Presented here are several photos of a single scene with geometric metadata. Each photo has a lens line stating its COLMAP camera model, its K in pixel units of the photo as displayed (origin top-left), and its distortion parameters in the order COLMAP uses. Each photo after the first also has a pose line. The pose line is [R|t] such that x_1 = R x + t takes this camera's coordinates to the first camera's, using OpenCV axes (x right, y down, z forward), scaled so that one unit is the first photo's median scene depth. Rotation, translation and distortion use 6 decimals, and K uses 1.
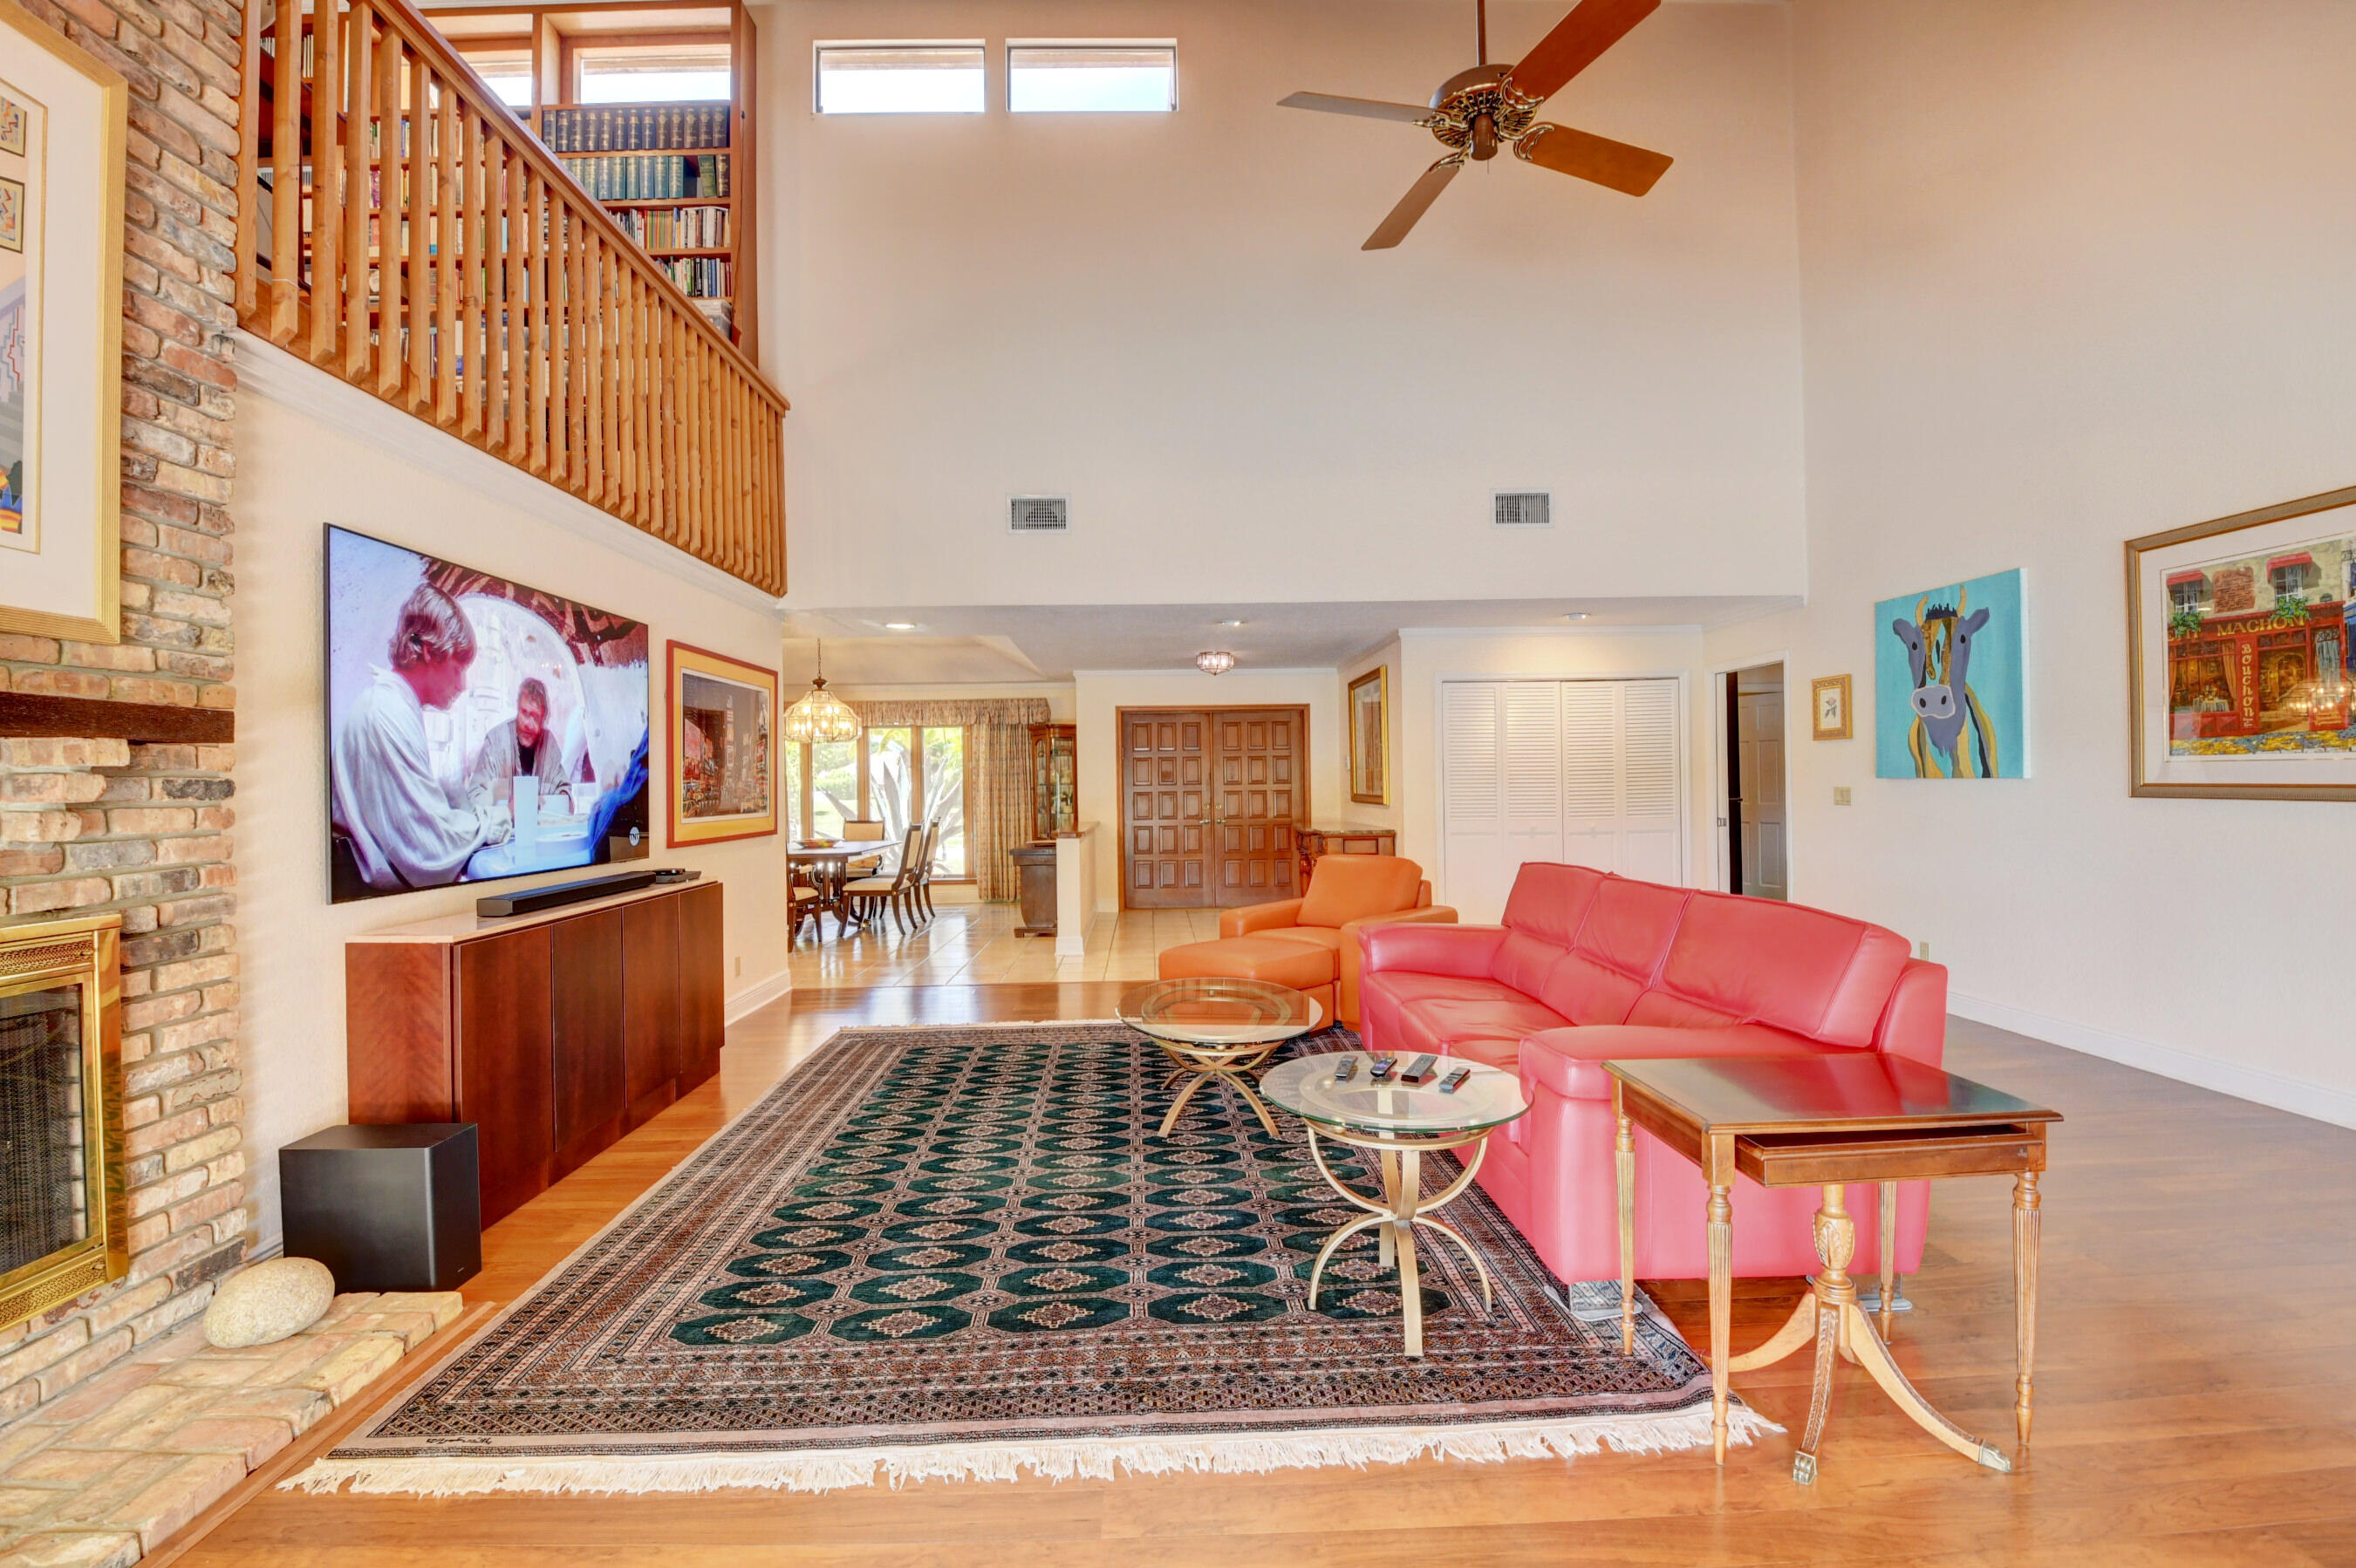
lens RADIAL K [[1037.7, 0, 1187.8], [0, 1037.7, 785.9], [0, 0, 1]] dist [-0.005333, -0.011507]
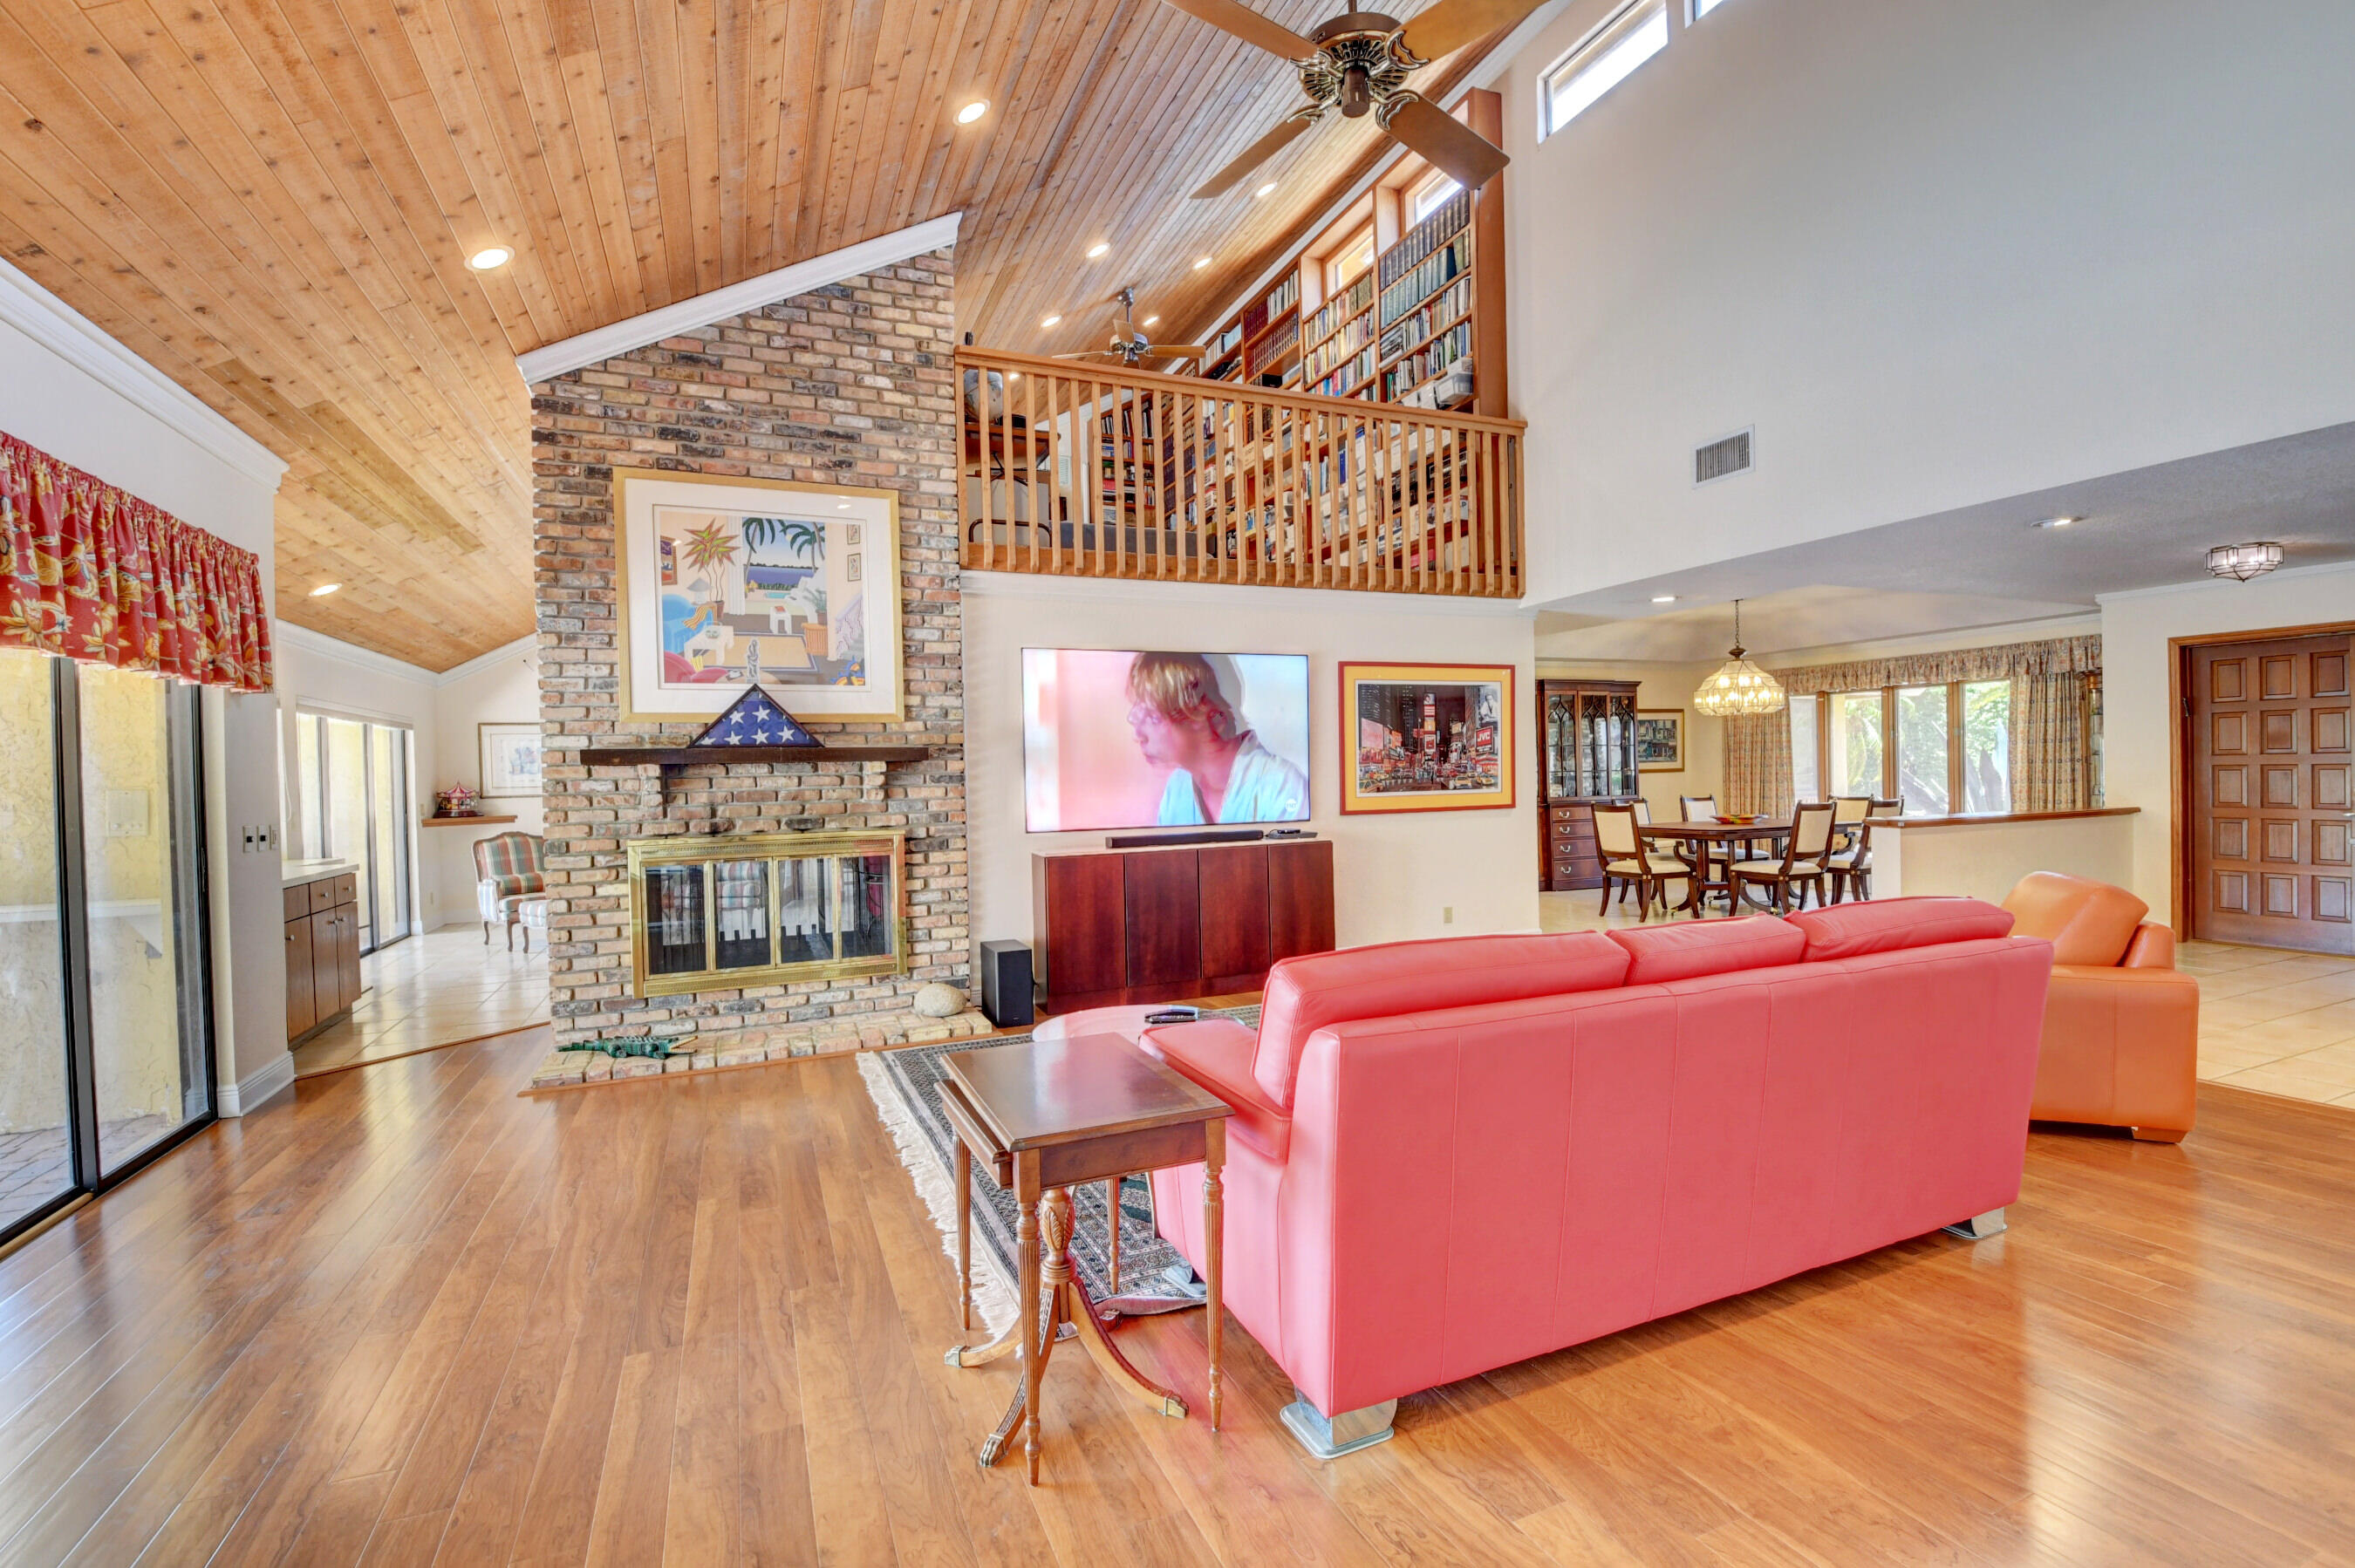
lens RADIAL K [[1037.3, 0, 1175.8], [0, 1037.3, 795.6], [0, 0, 1]] dist [-0.005333, -0.011507]
pose [[0.352483, 0.026560, -0.935441, 0.331900], [0.015981, 0.999281, 0.034394, -0.007410], [0.935682, -0.027073, 0.351805, 0.152199]]
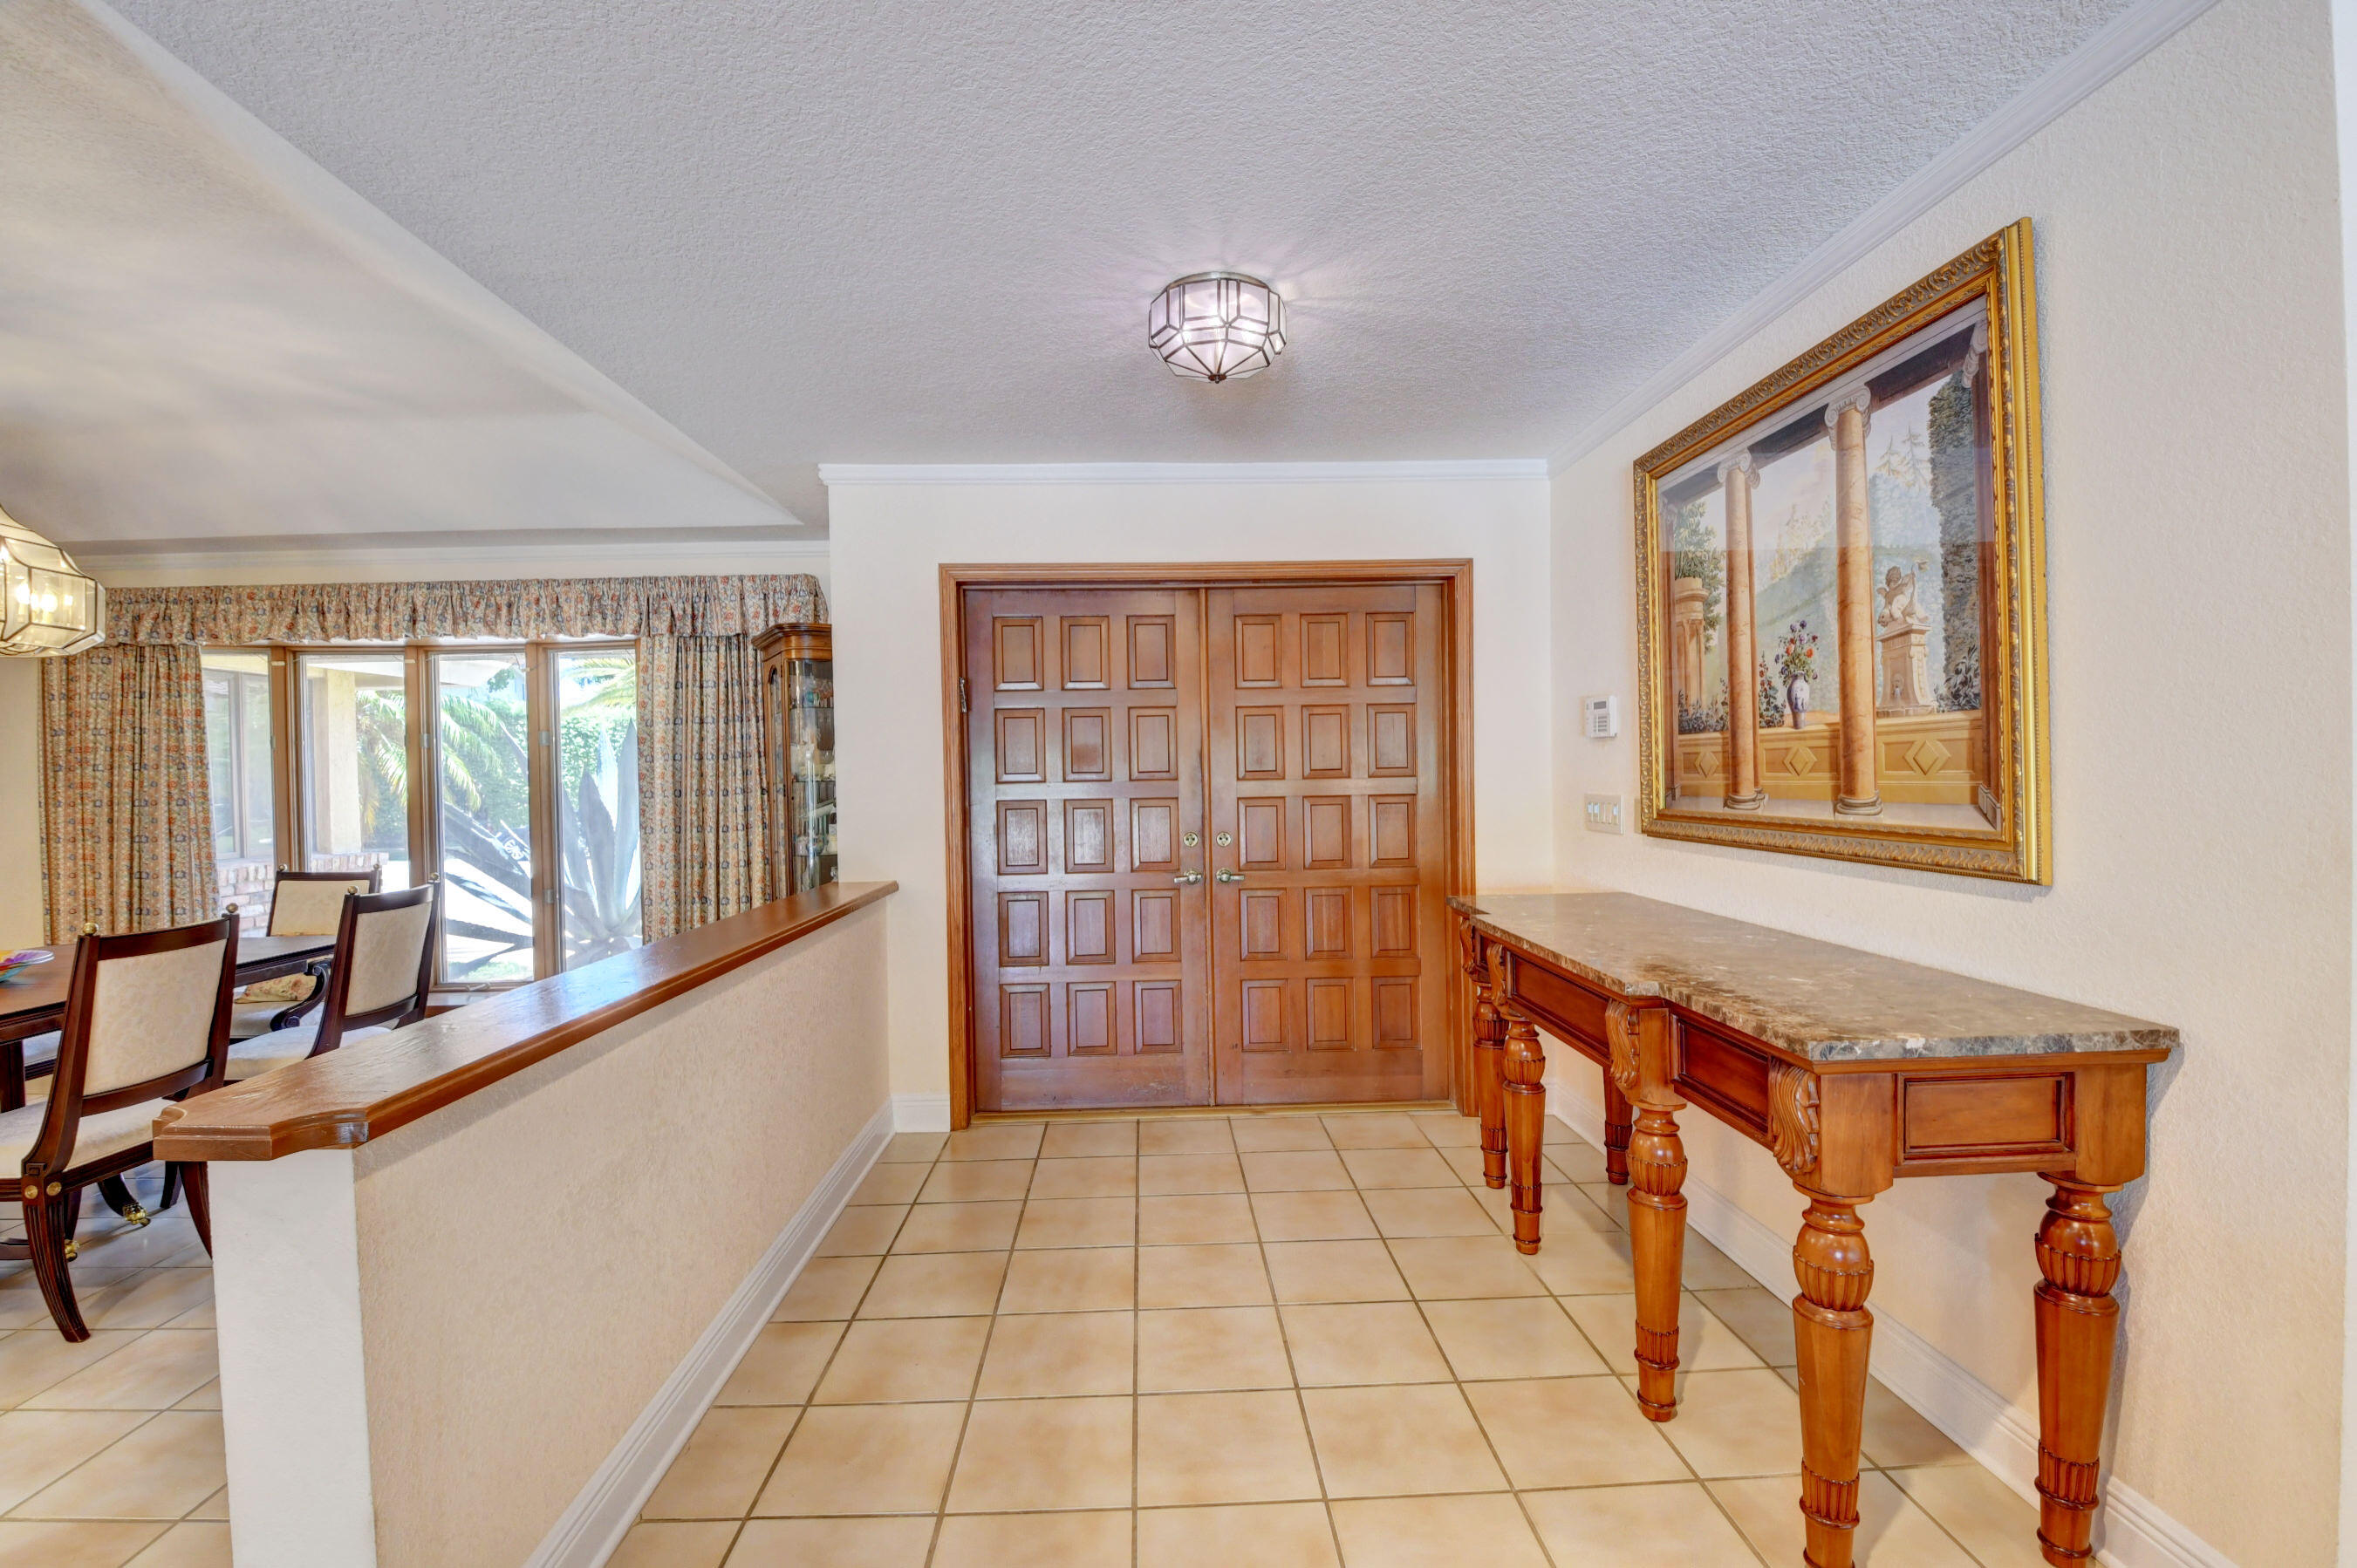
lens RADIAL K [[1038.1, 0, 1183.5], [0, 1038.1, 786.3], [0, 0, 1]] dist [-0.005333, -0.011507]
pose [[0.999990, -0.002227, 0.003817, 0.014202], [0.002186, 0.999940, 0.010752, -0.003077], [-0.003841, -0.010743, 0.999935, 0.640220]]
